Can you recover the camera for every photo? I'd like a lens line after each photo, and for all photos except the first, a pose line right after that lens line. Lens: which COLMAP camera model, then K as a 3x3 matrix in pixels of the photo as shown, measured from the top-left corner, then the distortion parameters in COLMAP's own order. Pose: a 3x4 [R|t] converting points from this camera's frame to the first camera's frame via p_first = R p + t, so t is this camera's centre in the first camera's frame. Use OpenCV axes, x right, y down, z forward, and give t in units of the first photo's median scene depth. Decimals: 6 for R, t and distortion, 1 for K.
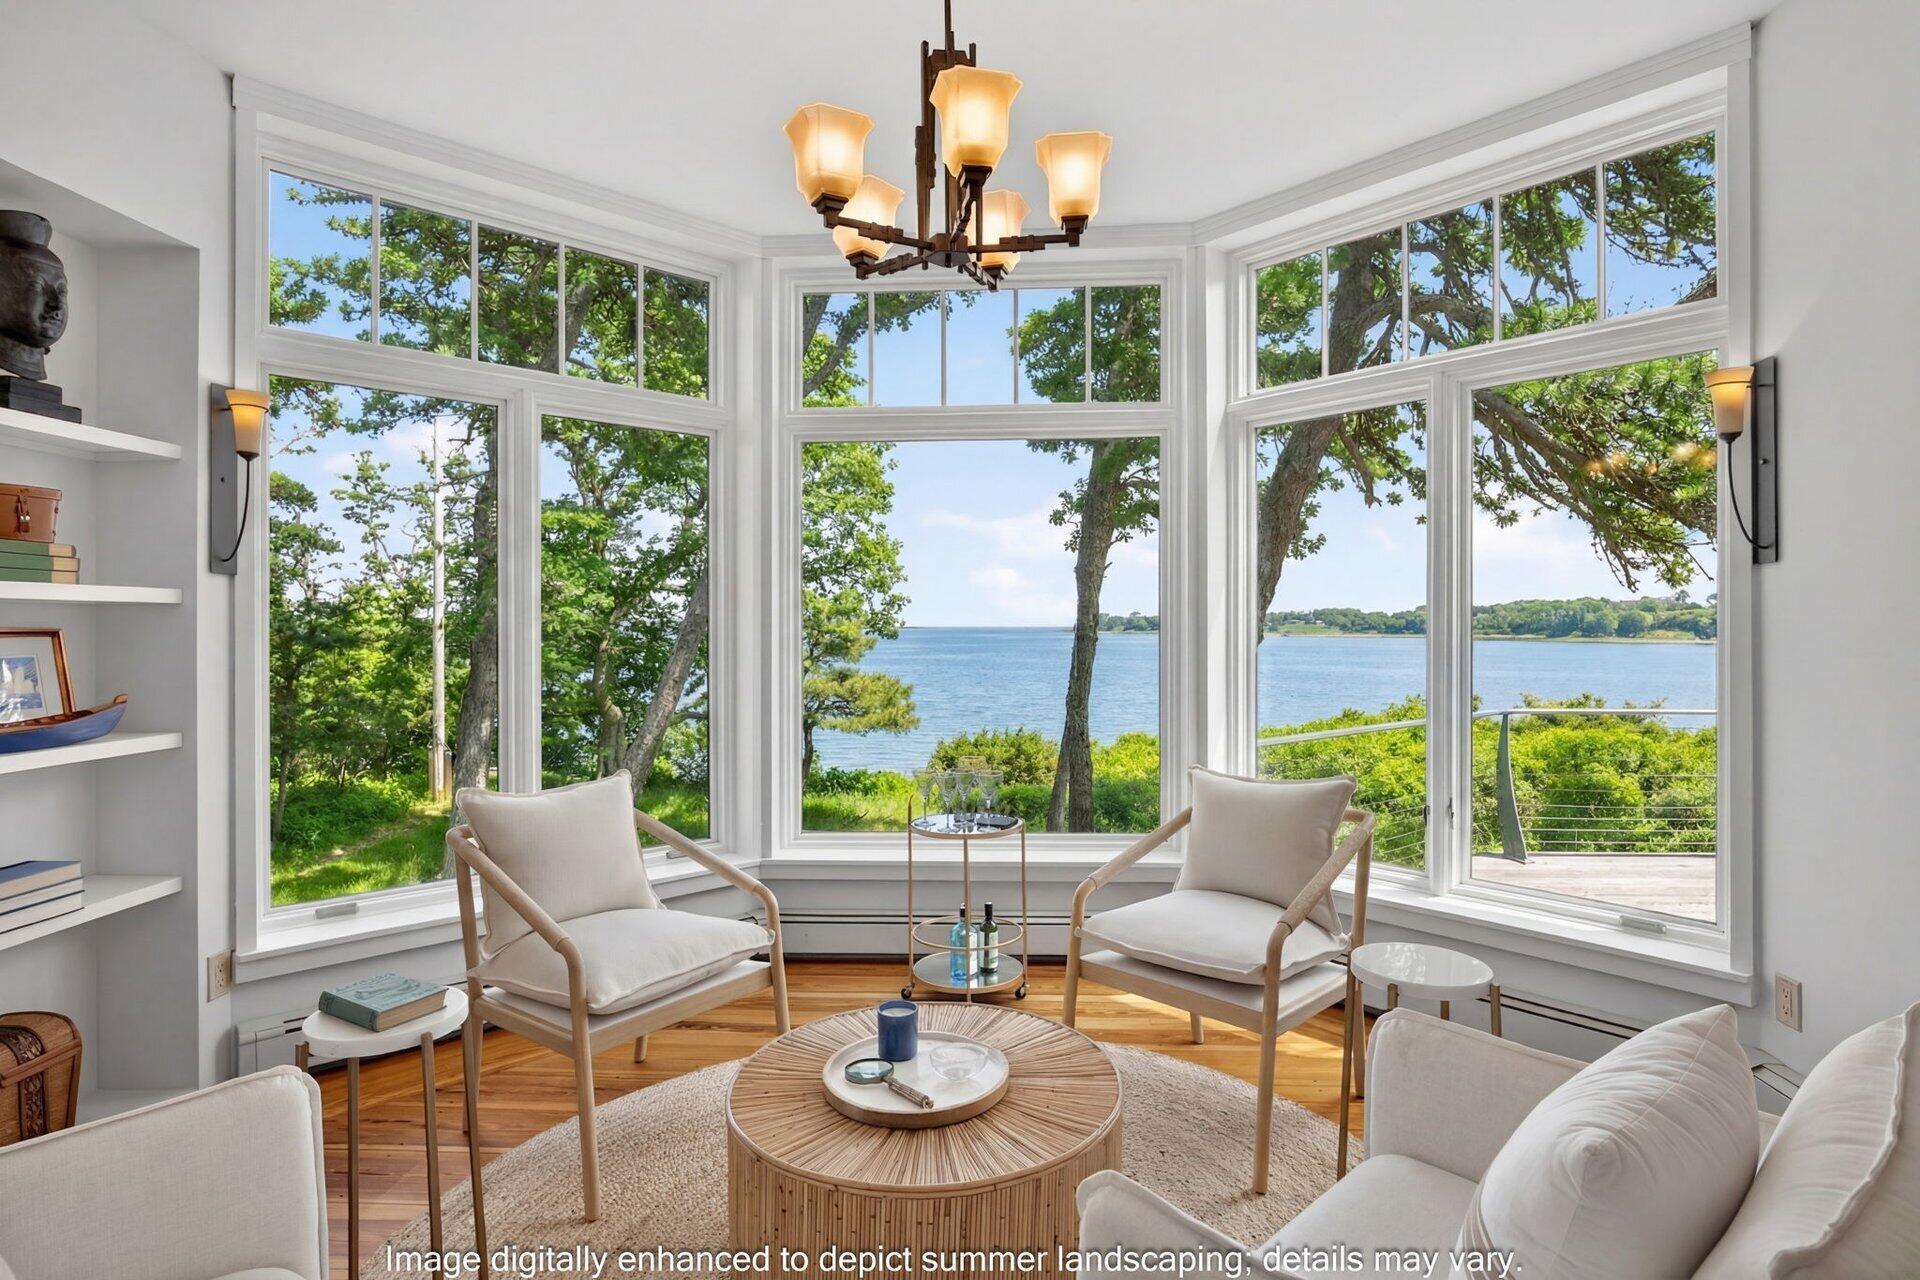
lens RADIAL K [[1004.7, 0, 961.7], [0, 1004.7, 619.4], [0, 0, 1]] dist [-0.001623, -0.000328]
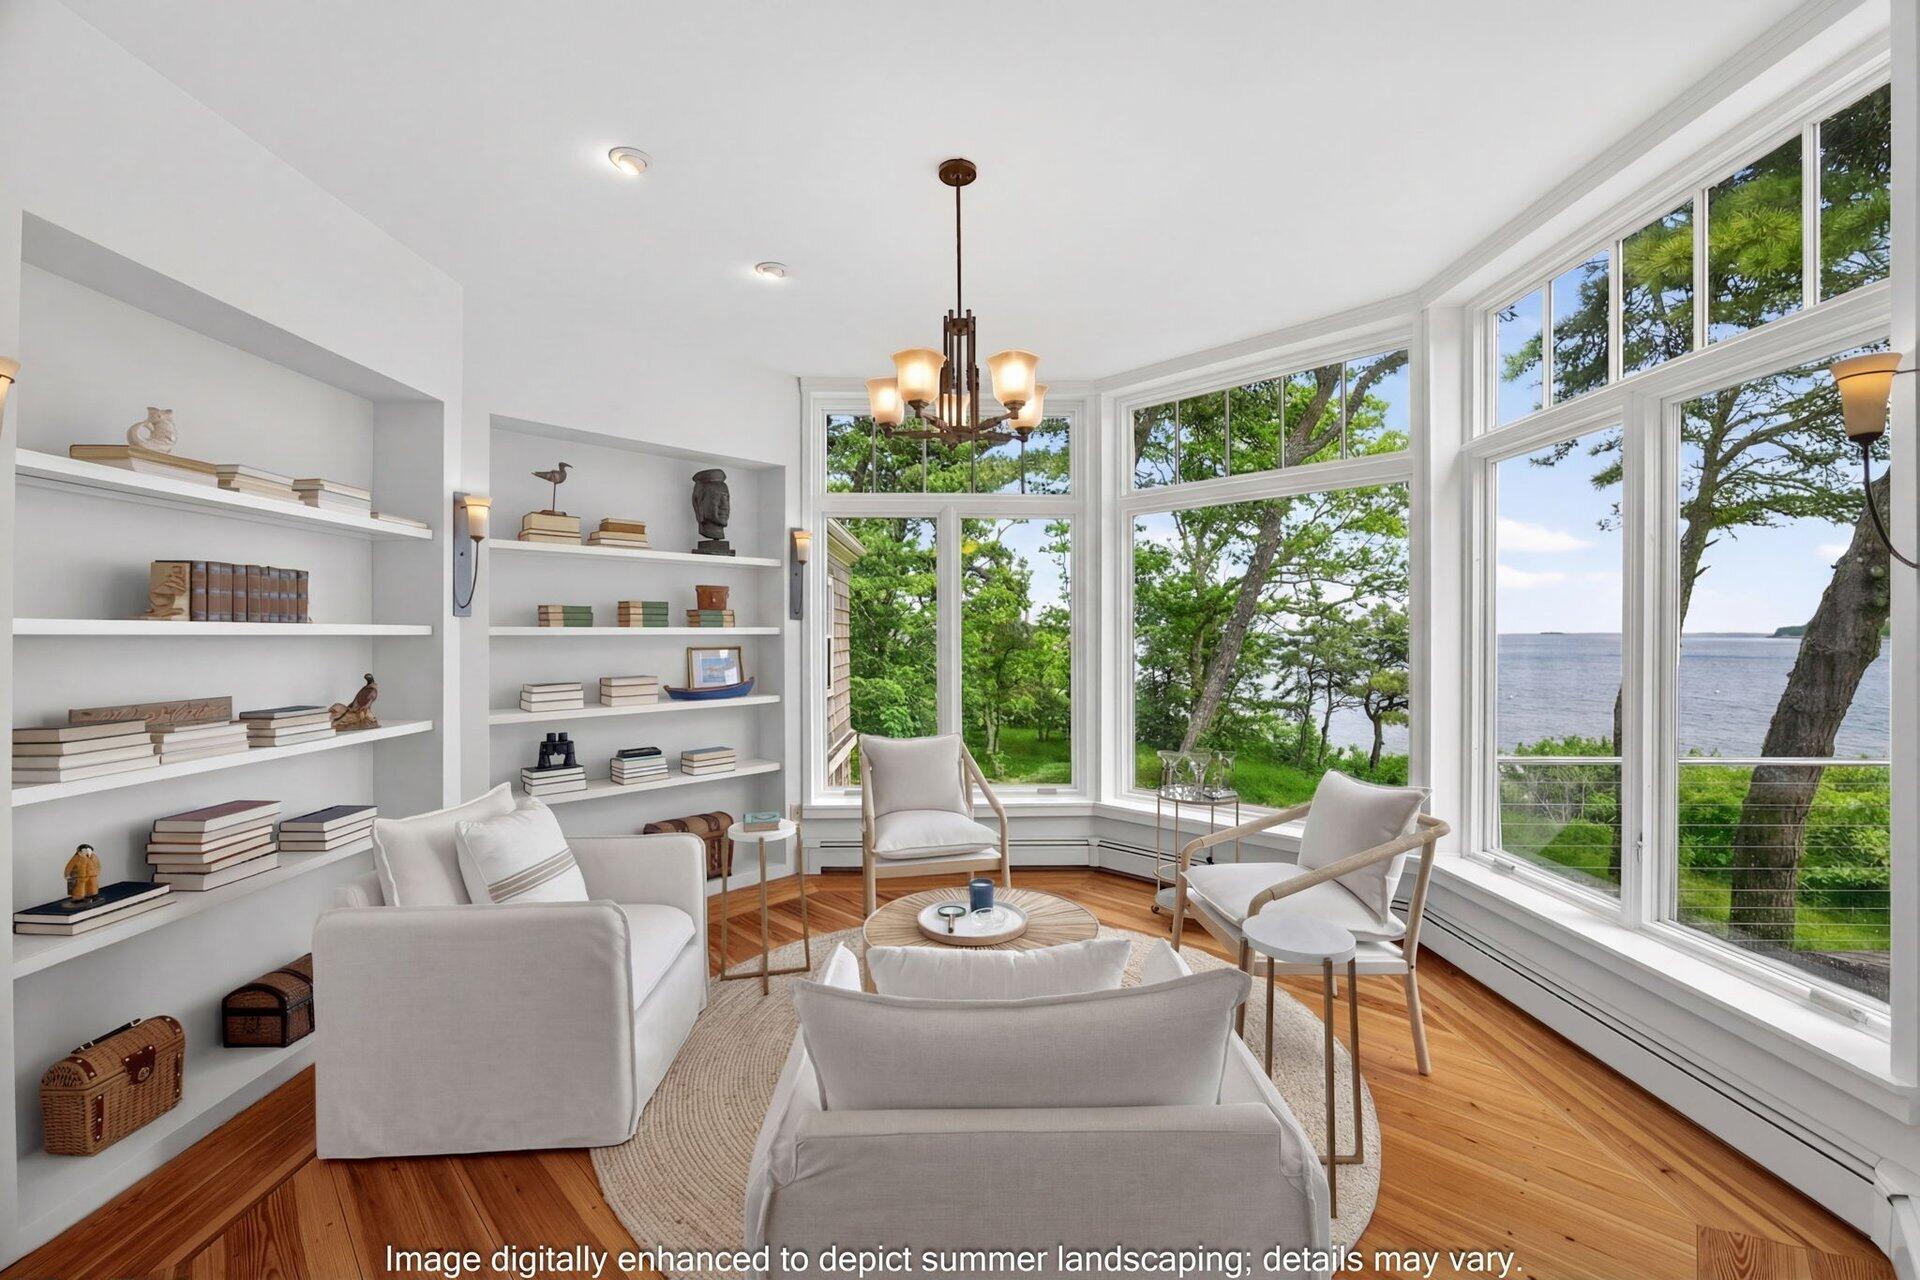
lens RADIAL K [[767.1, 0, 960.0], [0, 767.1, 640.0], [0, 0, 1]] dist [0.000324, 0.000205]
pose [[0.752009, 0.001905, -0.659150, 0.583710], [0.003047, 0.999975, 0.006366, -0.013151], [0.659146, -0.006796, 0.751985, 0.029395]]
